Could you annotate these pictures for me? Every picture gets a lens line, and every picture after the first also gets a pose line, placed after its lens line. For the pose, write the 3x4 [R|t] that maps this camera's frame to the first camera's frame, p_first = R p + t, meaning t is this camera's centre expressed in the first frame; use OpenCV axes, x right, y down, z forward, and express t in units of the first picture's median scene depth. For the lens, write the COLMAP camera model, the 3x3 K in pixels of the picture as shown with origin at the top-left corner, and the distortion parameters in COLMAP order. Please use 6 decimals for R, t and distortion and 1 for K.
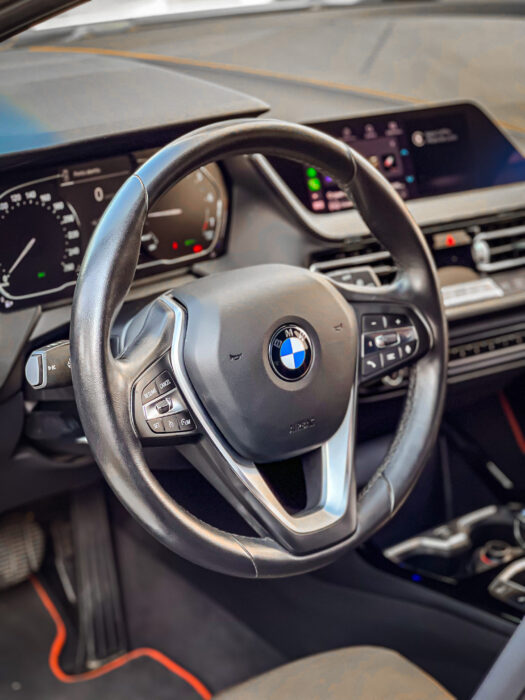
lens RADIAL K [[1575.0, 0, 261.9], [0, 1575.0, 287.8], [0, 0, 1]] dist [-0.399074, 6.412072]
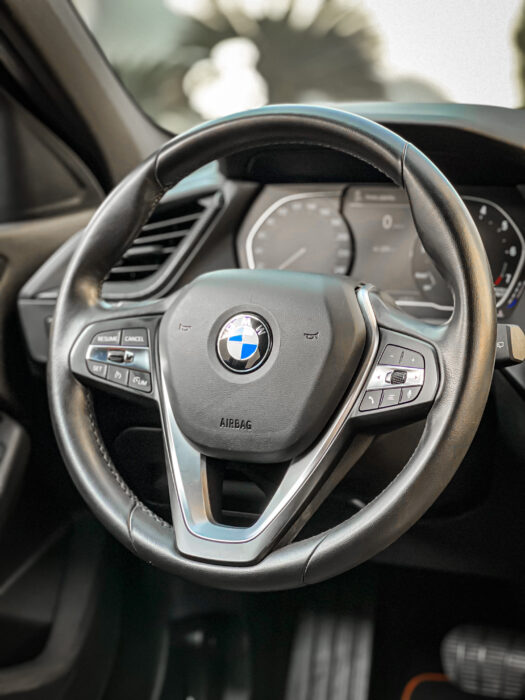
lens RADIAL K [[1575.0, 0, 261.9], [0, 1575.0, 287.8], [0, 0, 1]] dist [-0.399074, 6.412072]
pose [[0.388533, 0.089746, -0.917054, 0.776198], [-0.282803, 0.958826, -0.025983, 0.027686], [0.876963, 0.269441, 0.397916, 0.558698]]
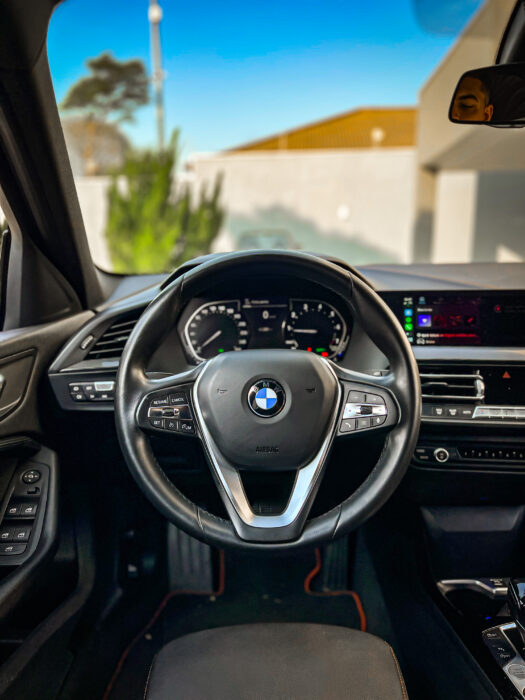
lens RADIAL K [[527.2, 0, 256.4], [0, 527.2, 339.4], [0, 0, 1]] dist [0.072487, -0.116158]
pose [[0.761040, 0.073881, -0.644484, 0.293430], [-0.184921, 0.976980, -0.106367, 0.037150], [0.621790, 0.200128, 0.757183, 0.534621]]
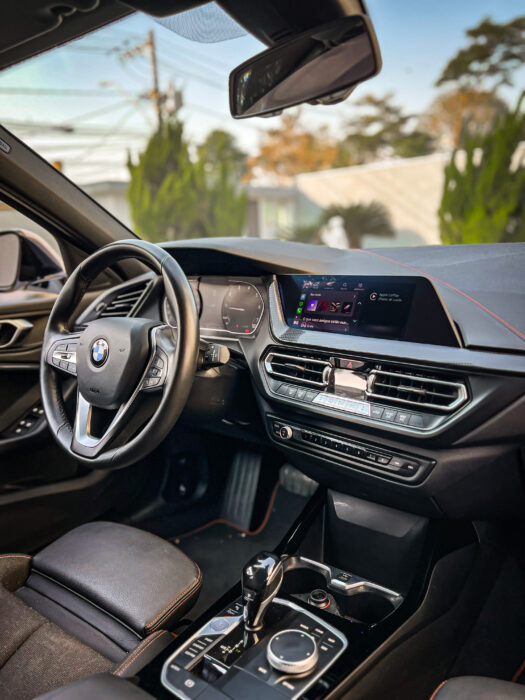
lens RADIAL K [[527.2, 0, 256.4], [0, 527.2, 339.4], [0, 0, 1]] dist [0.072487, -0.116158]
pose [[0.208037, 0.151586, -0.966303, 0.629571], [-0.279174, 0.956026, 0.089870, -0.081234], [0.937434, 0.251070, 0.241208, 0.904990]]
